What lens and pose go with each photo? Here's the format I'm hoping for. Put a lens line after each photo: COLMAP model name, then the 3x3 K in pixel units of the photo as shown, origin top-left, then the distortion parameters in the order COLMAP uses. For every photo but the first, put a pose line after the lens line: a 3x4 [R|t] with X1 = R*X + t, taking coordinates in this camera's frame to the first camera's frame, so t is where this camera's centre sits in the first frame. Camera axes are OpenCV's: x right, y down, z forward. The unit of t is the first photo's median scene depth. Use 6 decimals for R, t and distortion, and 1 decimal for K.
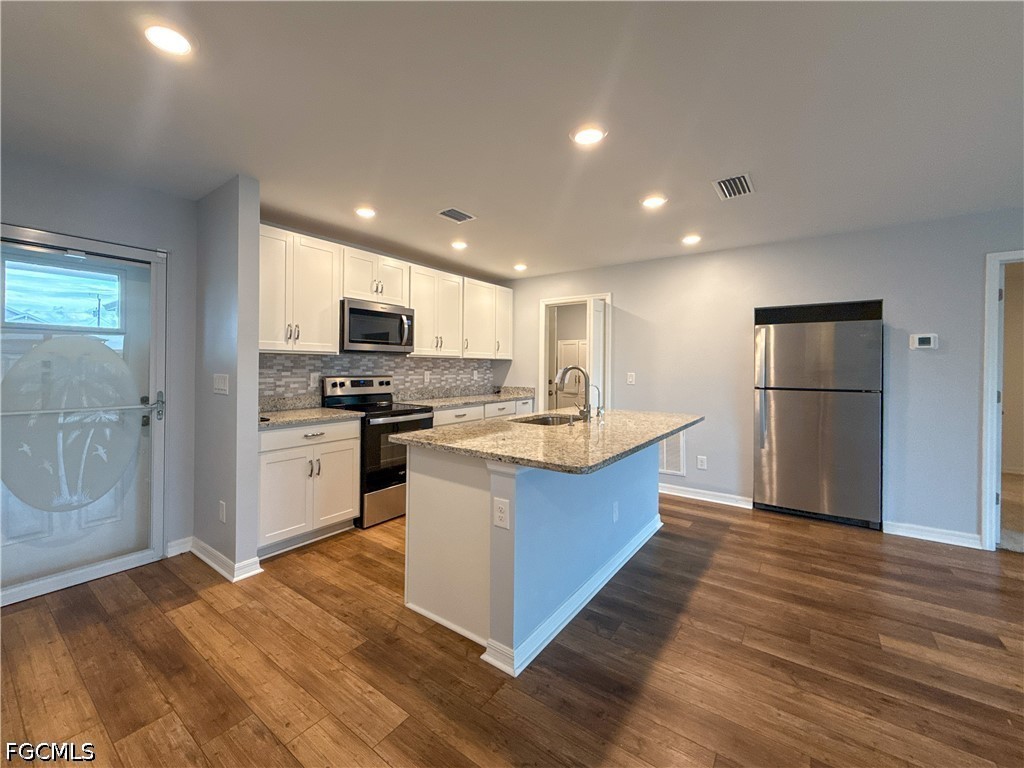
lens RADIAL K [[428.2, 0, 469.6], [0, 428.2, 366.8], [0, 0, 1]] dist [0.000877, -0.000170]
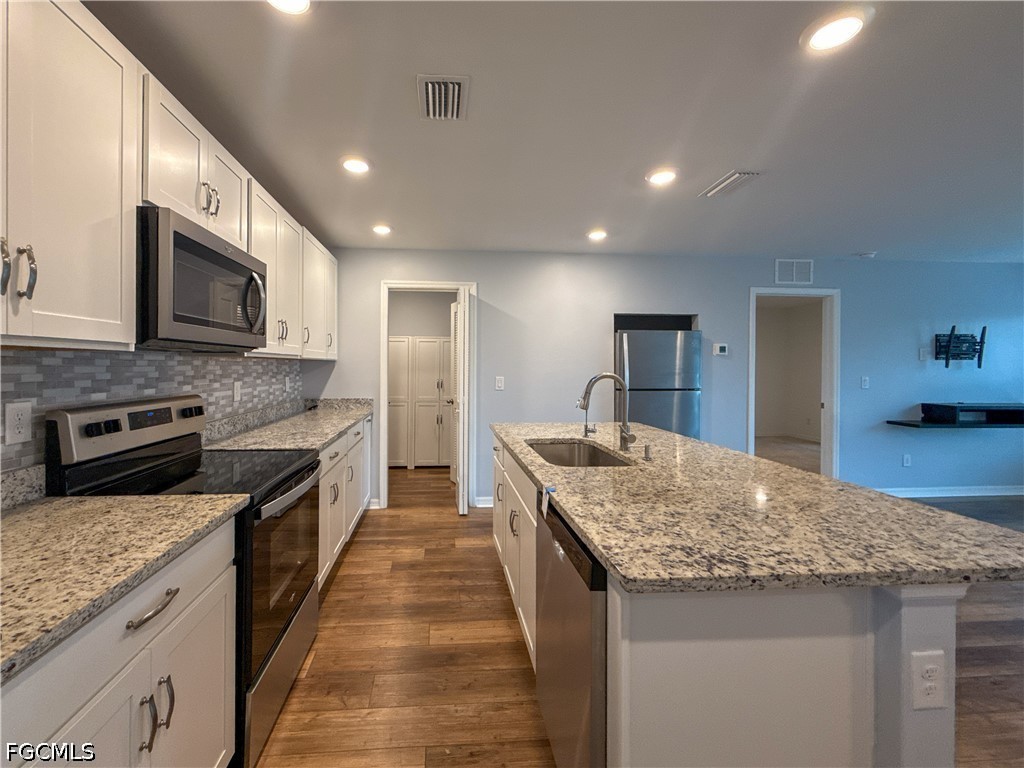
lens RADIAL K [[428.2, 0, 469.6], [0, 428.2, 366.8], [0, 0, 1]] dist [0.000877, -0.000170]
pose [[0.731760, -0.006492, 0.681531, -0.364465], [0.002443, 0.999973, 0.006902, -0.017237], [-0.681558, -0.003386, 0.731757, 0.551102]]
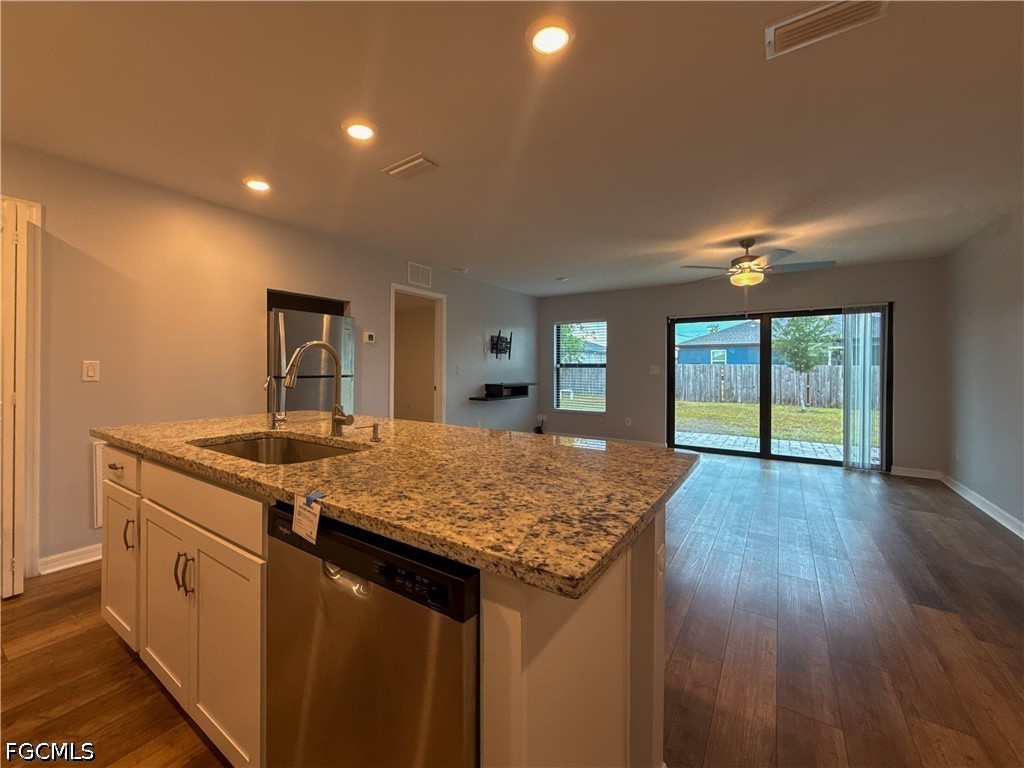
lens RADIAL K [[428.2, 0, 469.6], [0, 428.2, 366.8], [0, 0, 1]] dist [0.000877, -0.000170]
pose [[-0.047834, -0.005297, 0.998841, -0.294740], [-0.004548, 0.999977, 0.005085, 0.023360], [-0.998845, -0.004299, -0.047857, 0.722117]]
